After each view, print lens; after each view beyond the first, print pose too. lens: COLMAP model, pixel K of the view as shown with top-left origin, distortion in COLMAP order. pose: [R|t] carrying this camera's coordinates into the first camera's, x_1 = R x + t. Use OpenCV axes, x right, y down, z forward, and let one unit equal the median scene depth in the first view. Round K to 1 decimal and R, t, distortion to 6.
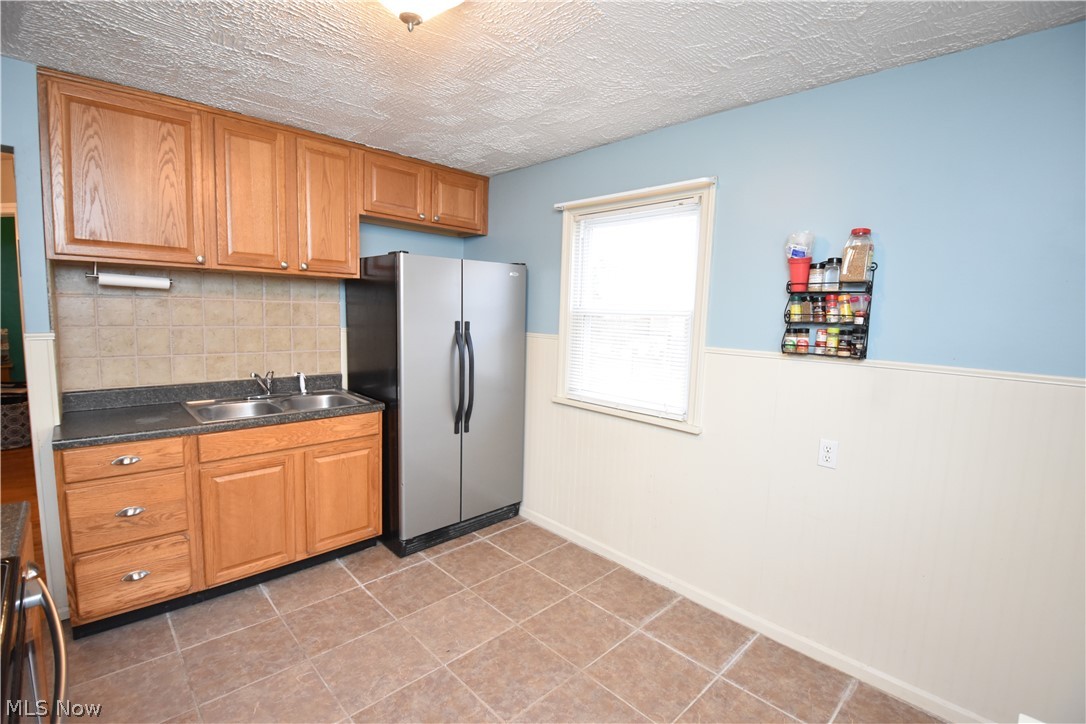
lens RADIAL K [[488.3, 0, 540.3], [0, 488.3, 362.5], [0, 0, 1]] dist [0.000466, -0.015949]
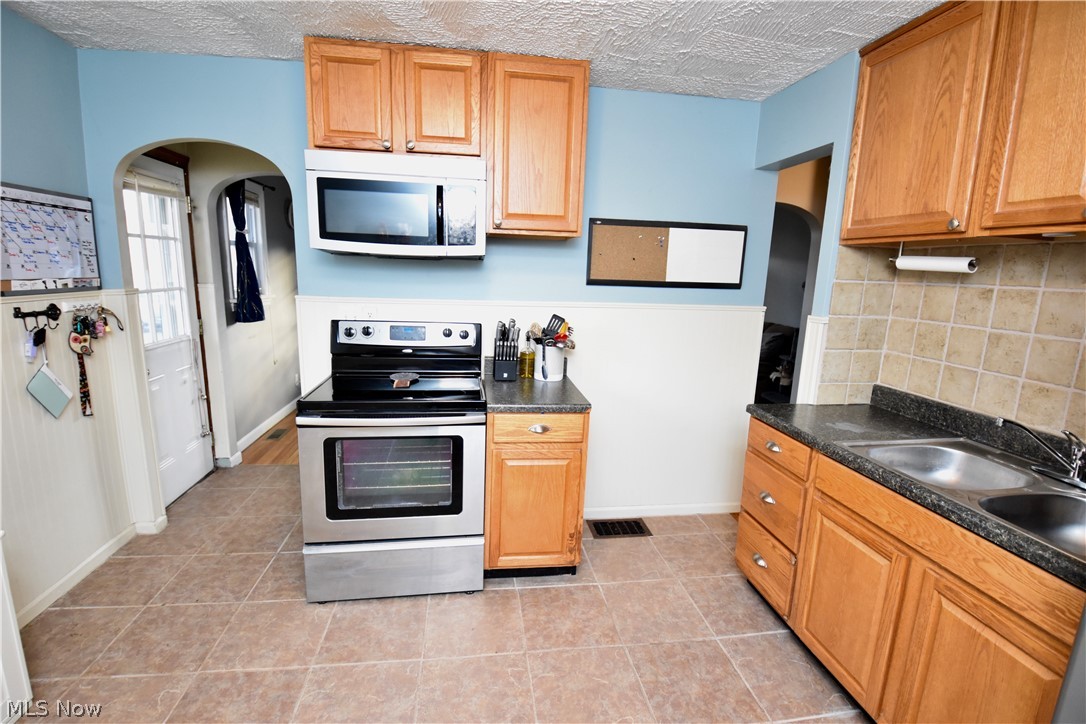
lens RADIAL K [[488.3, 0, 541.4], [0, 488.3, 366.3], [0, 0, 1]] dist [0.000466, -0.015949]
pose [[-0.579411, 0.103134, -0.808484, 0.176957], [-0.138976, 0.964933, 0.222690, -0.094645], [0.803099, 0.241389, -0.544759, 0.955522]]
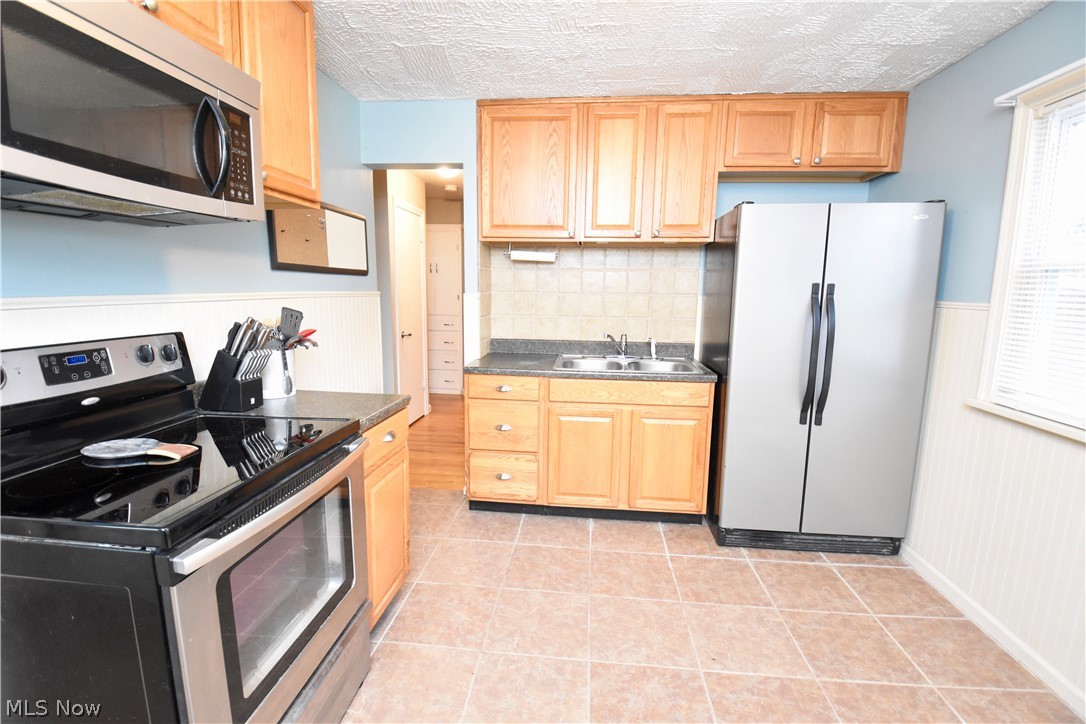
lens RADIAL K [[488.3, 0, 540.0], [0, 488.3, 365.6], [0, 0, 1]] dist [0.000466, -0.015949]
pose [[0.645829, 0.097705, -0.757205, 0.186960], [-0.077288, 0.995049, 0.062475, 0.040407], [0.759560, 0.018174, 0.650183, 0.174208]]
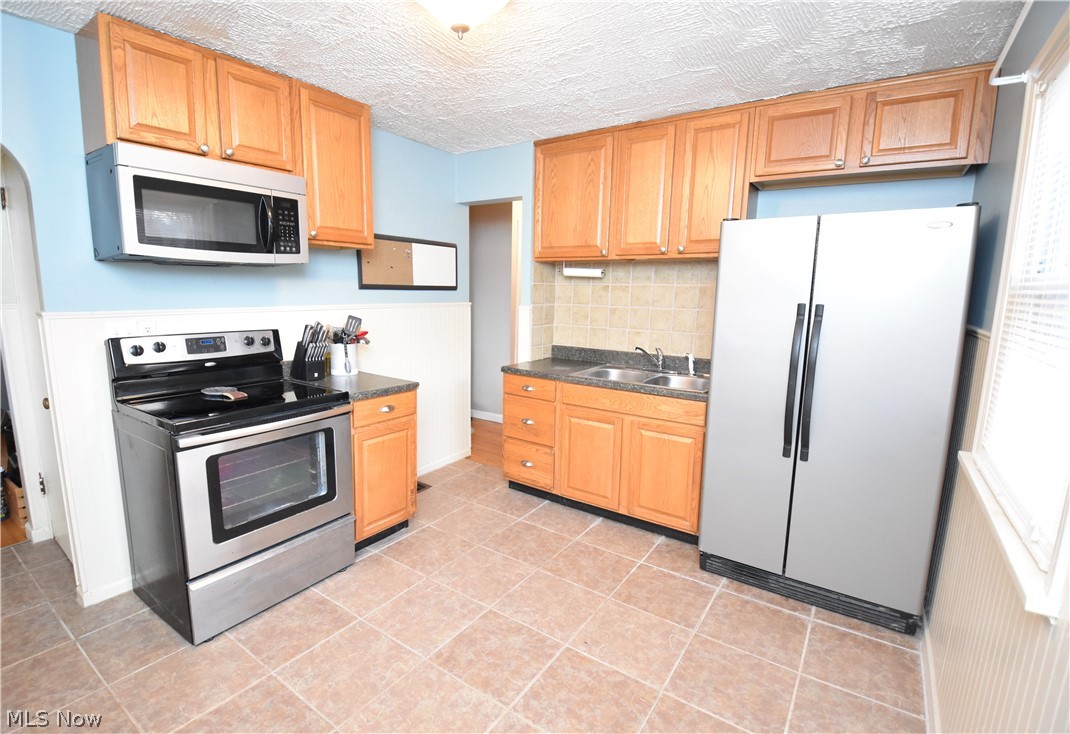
lens RADIAL K [[490.7, 0, 518.5], [0, 490.7, 372.3], [0, 0, 1]] dist [-0.013320, -0.008642]
pose [[0.187579, 0.138069, -0.972497, 0.565586], [-0.117802, 0.986088, 0.117276, -0.024736], [0.975160, 0.092563, 0.201234, 0.551283]]
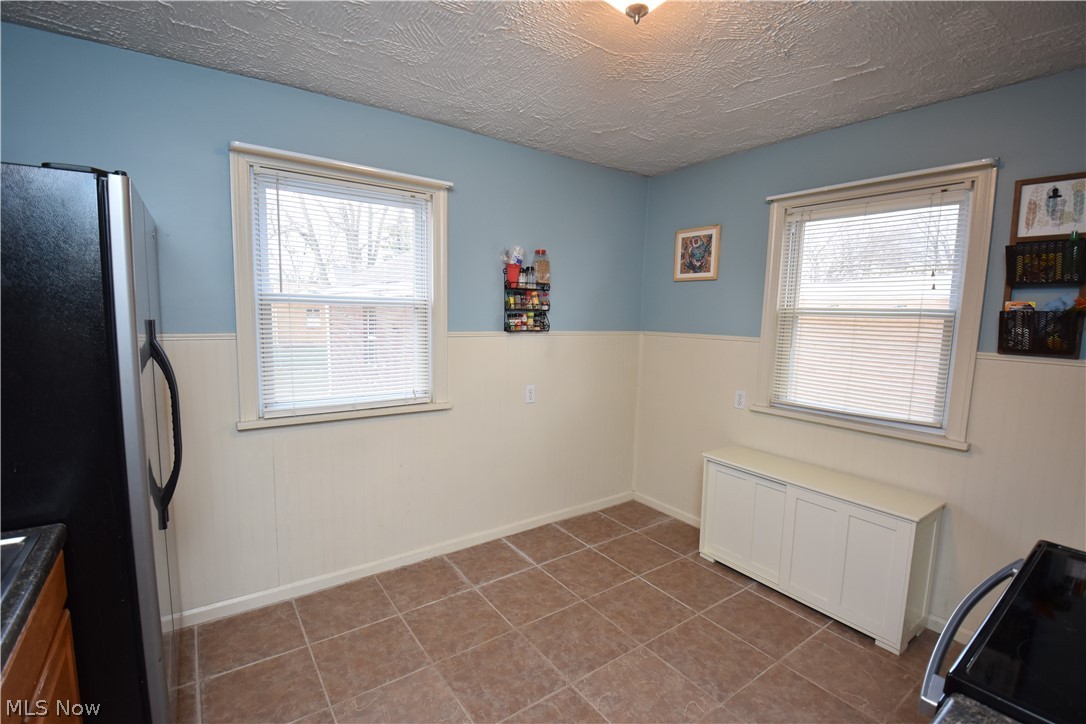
lens RADIAL K [[488.3, 0, 539.8], [0, 488.3, 367.9], [0, 0, 1]] dist [0.000466, -0.015949]
pose [[0.143250, -0.142094, 0.979433, -0.763458], [0.085839, 0.987694, 0.130738, -0.080270], [-0.985957, 0.065345, 0.153684, 0.615671]]
